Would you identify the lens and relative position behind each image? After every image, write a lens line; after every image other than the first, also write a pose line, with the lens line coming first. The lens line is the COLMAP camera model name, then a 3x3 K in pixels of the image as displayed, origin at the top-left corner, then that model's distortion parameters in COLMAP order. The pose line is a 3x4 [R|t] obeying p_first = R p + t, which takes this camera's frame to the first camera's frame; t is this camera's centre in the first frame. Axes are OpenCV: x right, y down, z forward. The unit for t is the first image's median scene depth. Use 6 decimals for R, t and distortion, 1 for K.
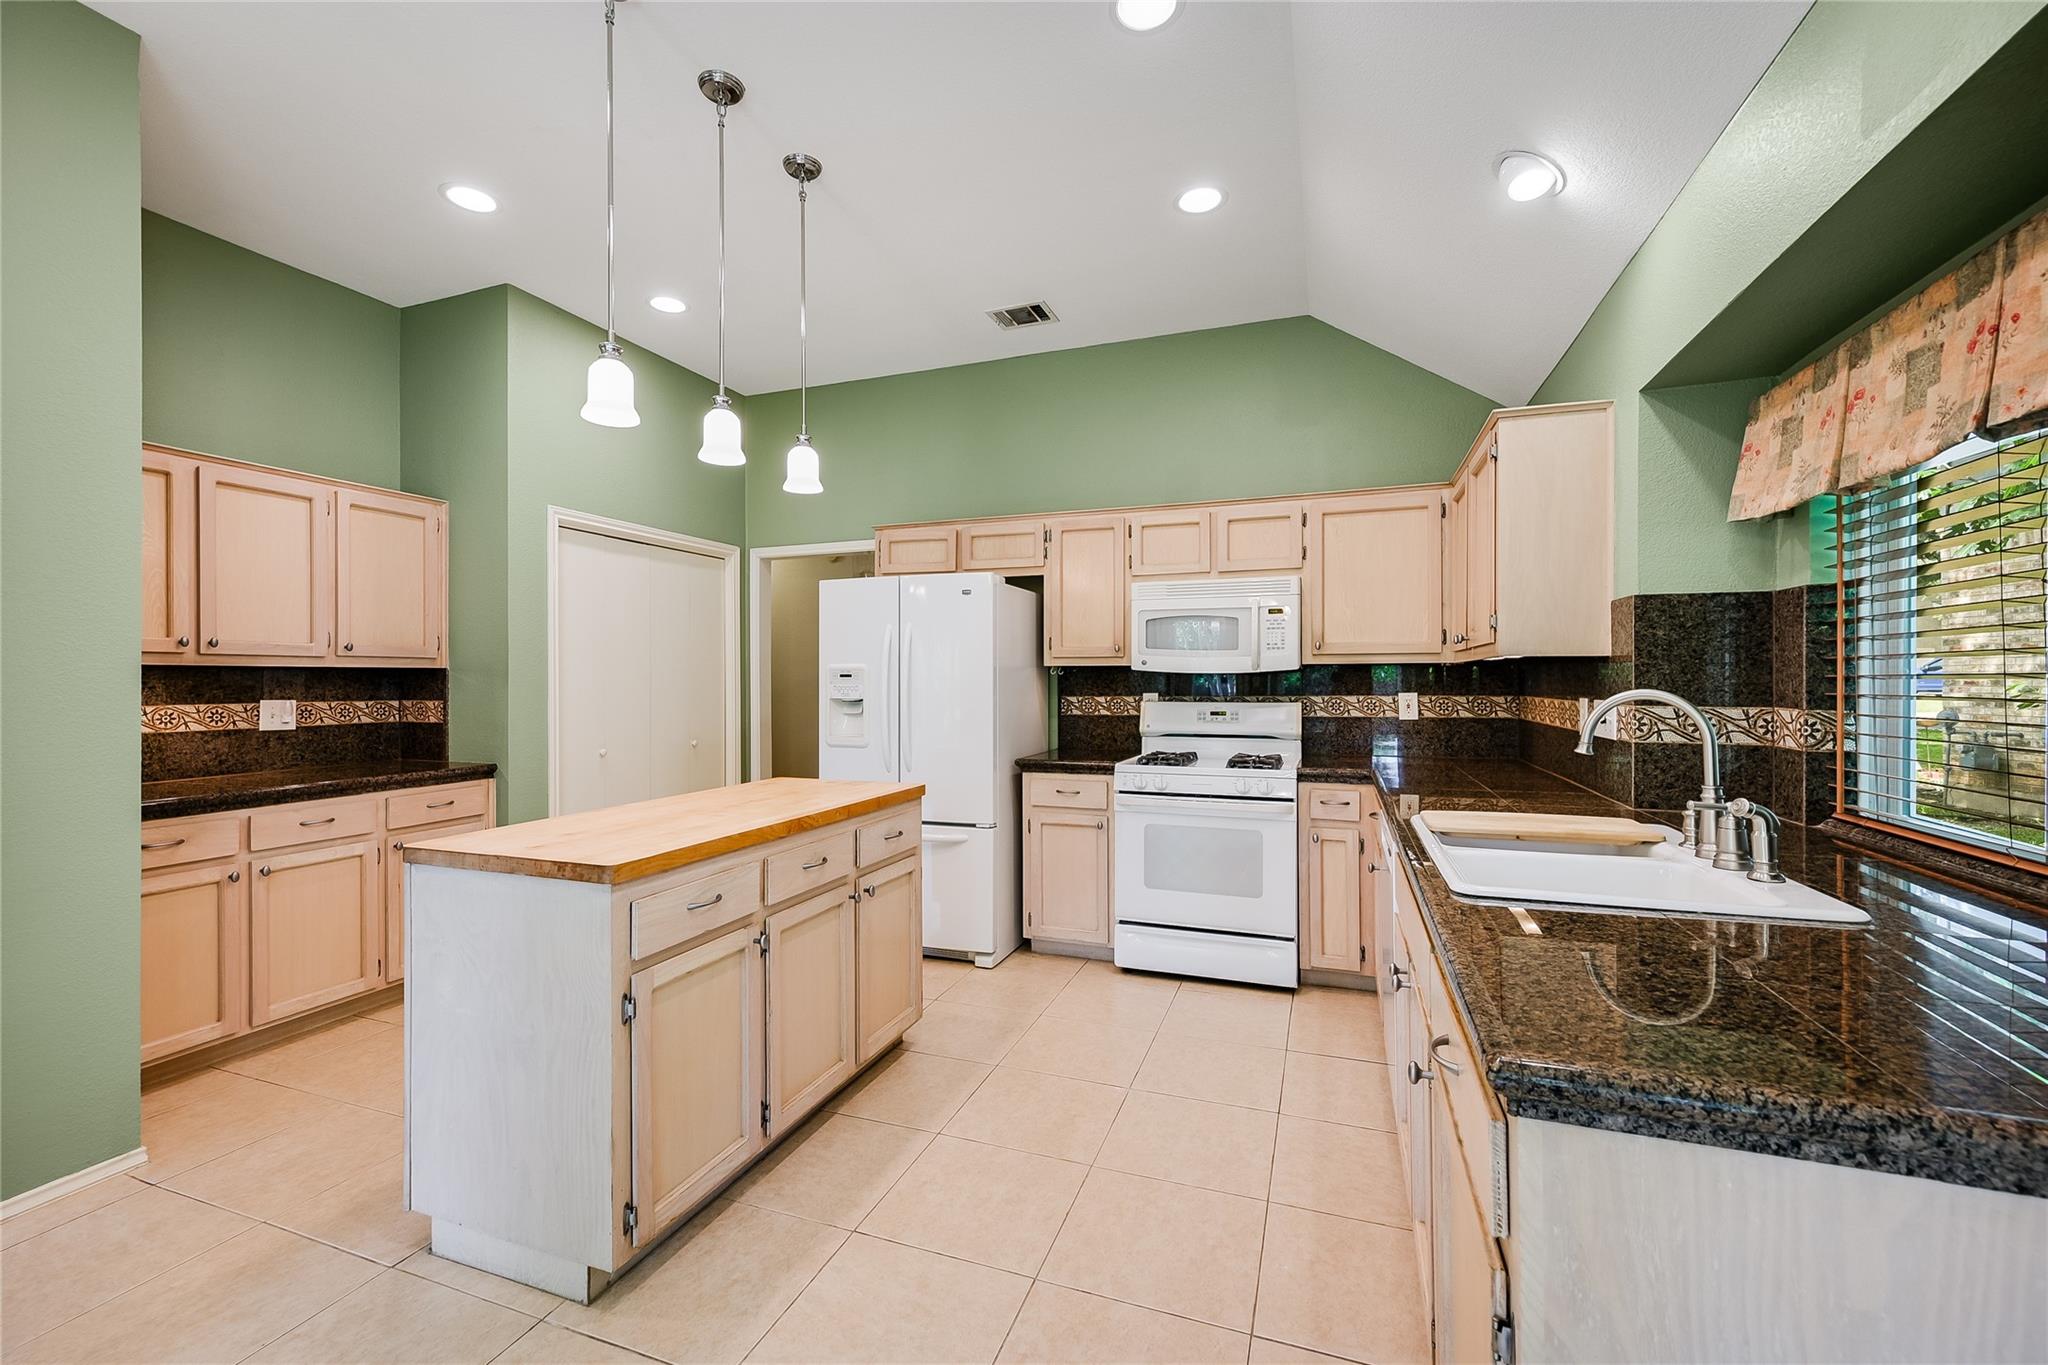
lens RADIAL K [[832.2, 0, 1017.7], [0, 832.2, 678.0], [0, 0, 1]] dist [0.006752, -0.000141]
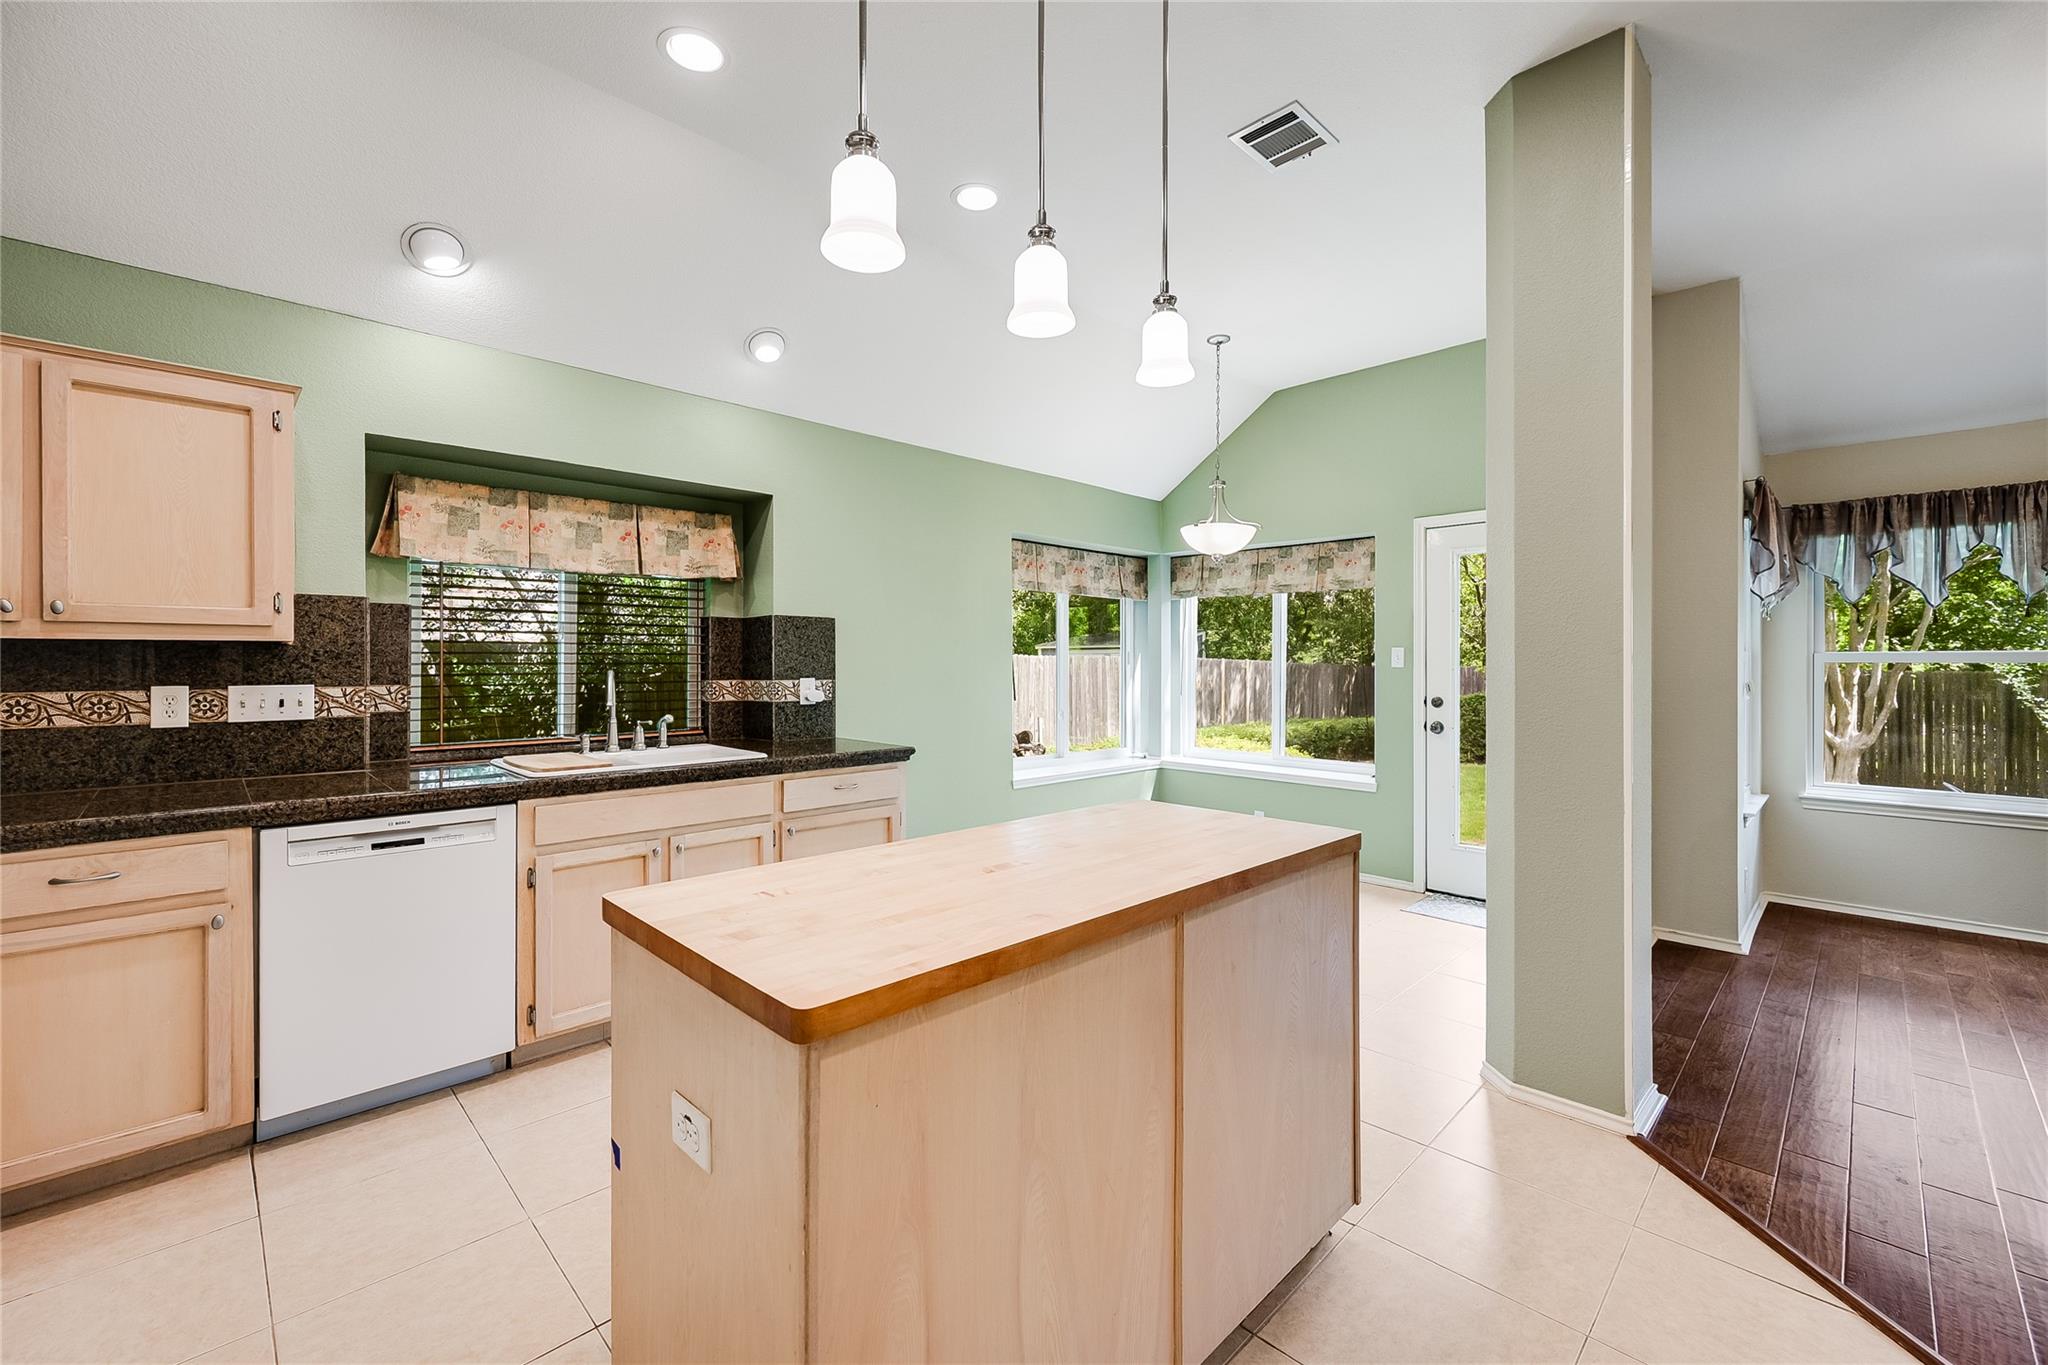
lens RADIAL K [[832.2, 0, 1028.6], [0, 832.2, 680.7], [0, 0, 1]] dist [0.006752, -0.000141]
pose [[-0.909818, -0.006946, 0.414948, -0.415647], [0.001382, 0.999804, 0.019767, 0.001003], [-0.415004, 0.018558, -0.909630, 1.066873]]
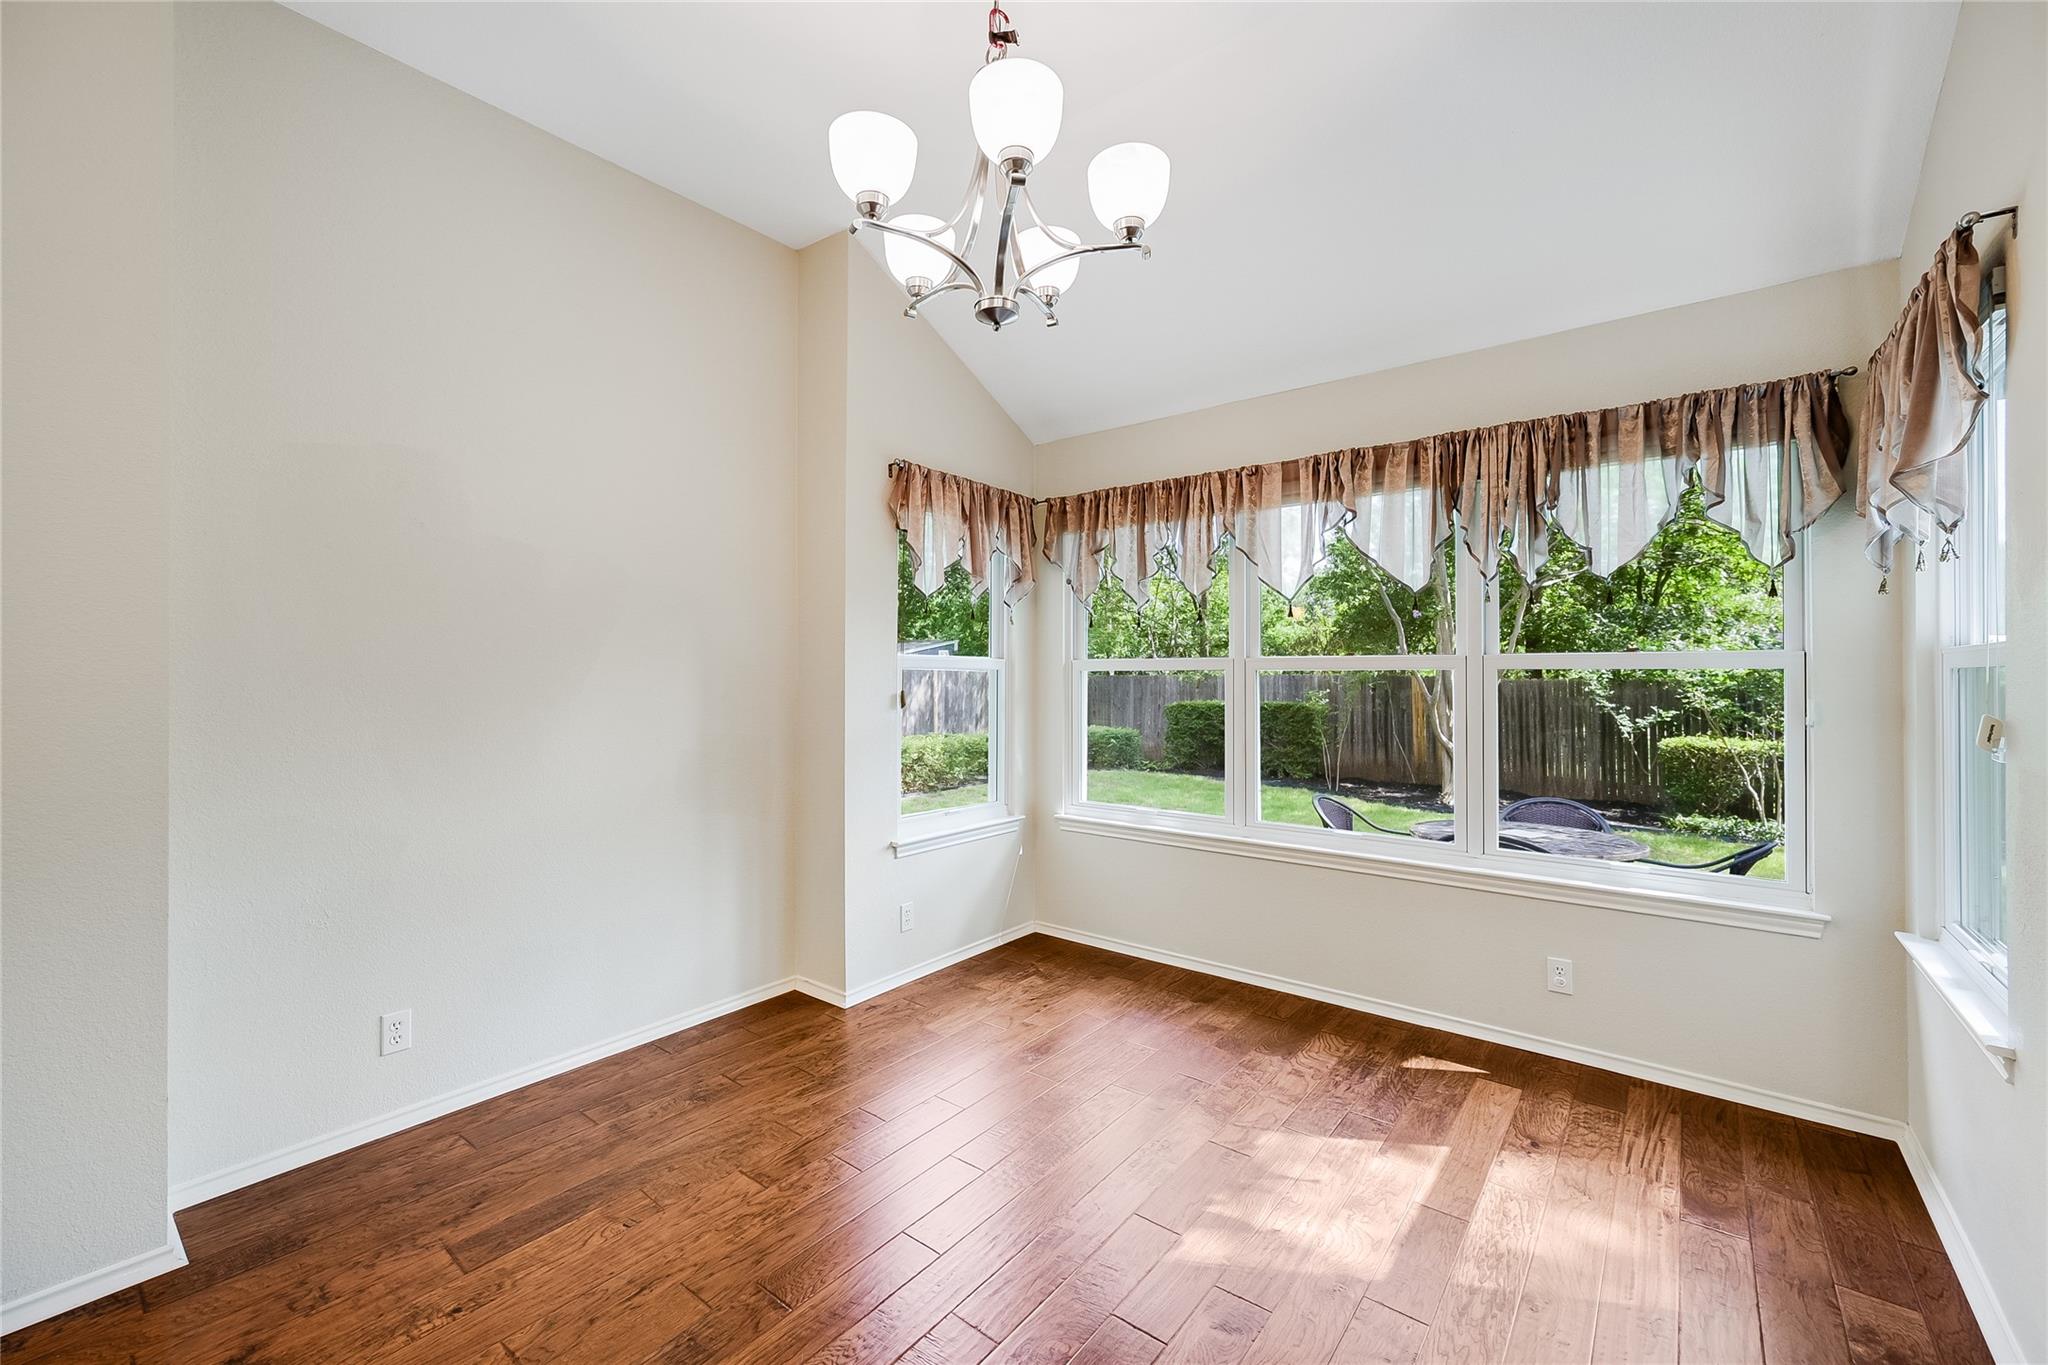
lens RADIAL K [[832.2, 0, 1005.8], [0, 832.2, 674.0], [0, 0, 1]] dist [0.006752, -0.000141]
pose [[-0.951304, 0.007158, 0.308171, -1.207673], [0.006642, 0.999974, -0.002724, 0.009313], [-0.308182, -0.000545, -0.951327, 0.575473]]
